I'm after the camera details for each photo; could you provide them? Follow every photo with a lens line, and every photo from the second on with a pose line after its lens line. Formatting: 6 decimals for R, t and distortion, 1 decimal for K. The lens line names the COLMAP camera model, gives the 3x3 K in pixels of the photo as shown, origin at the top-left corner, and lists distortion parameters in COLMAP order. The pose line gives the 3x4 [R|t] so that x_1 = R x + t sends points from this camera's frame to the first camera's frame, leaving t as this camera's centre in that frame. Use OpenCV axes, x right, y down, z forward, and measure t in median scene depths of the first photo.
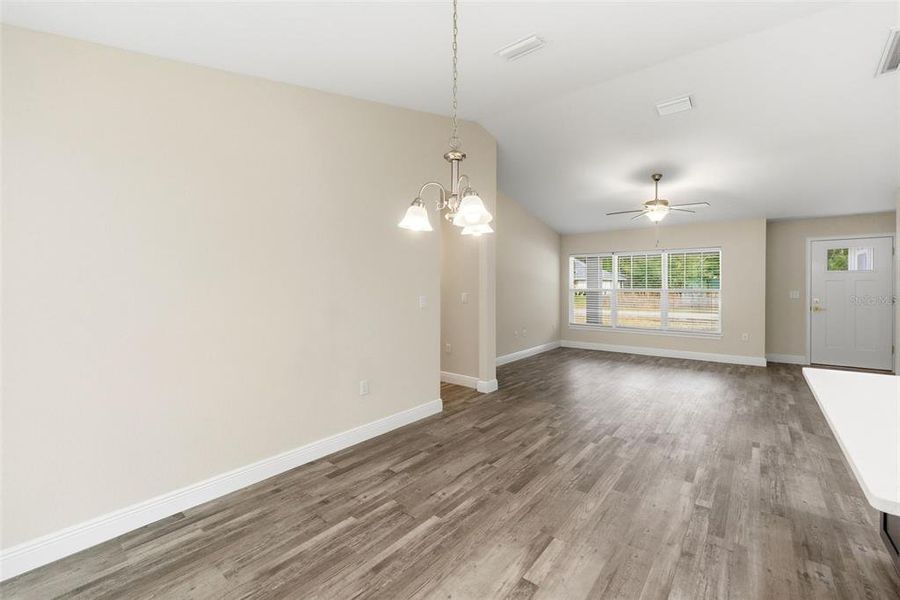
lens RADIAL K [[379.5, 0, 455.7], [0, 379.5, 290.3], [0, 0, 1]] dist [-0.014062, 0.002711]
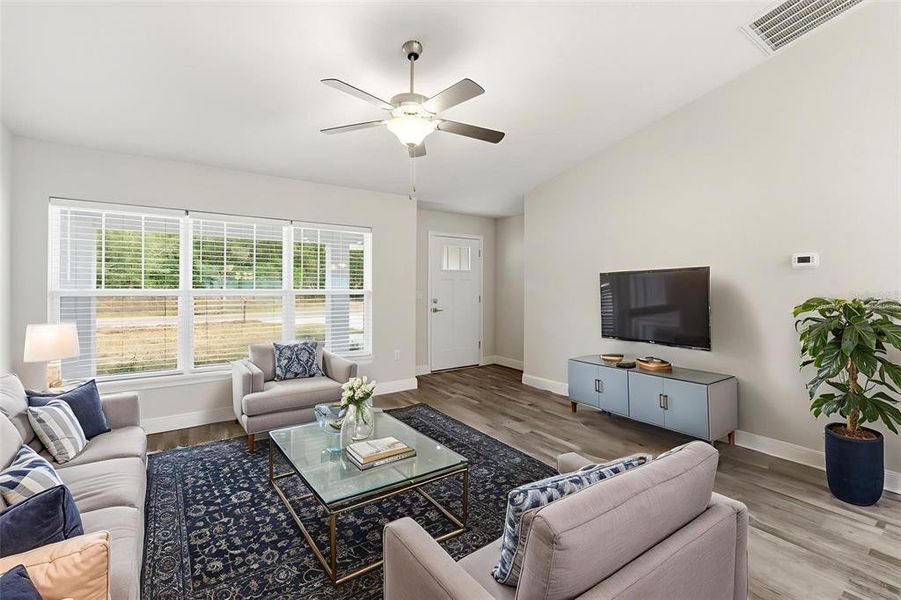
lens RADIAL K [[379.9, 0, 452.7], [0, 379.9, 282.8], [0, 0, 1]] dist [-0.014062, 0.002711]
pose [[0.286151, 0.009216, 0.958140, 0.152093], [0.007072, 0.999906, -0.011730, -0.010343], [-0.958158, 0.010132, 0.286059, 1.222783]]
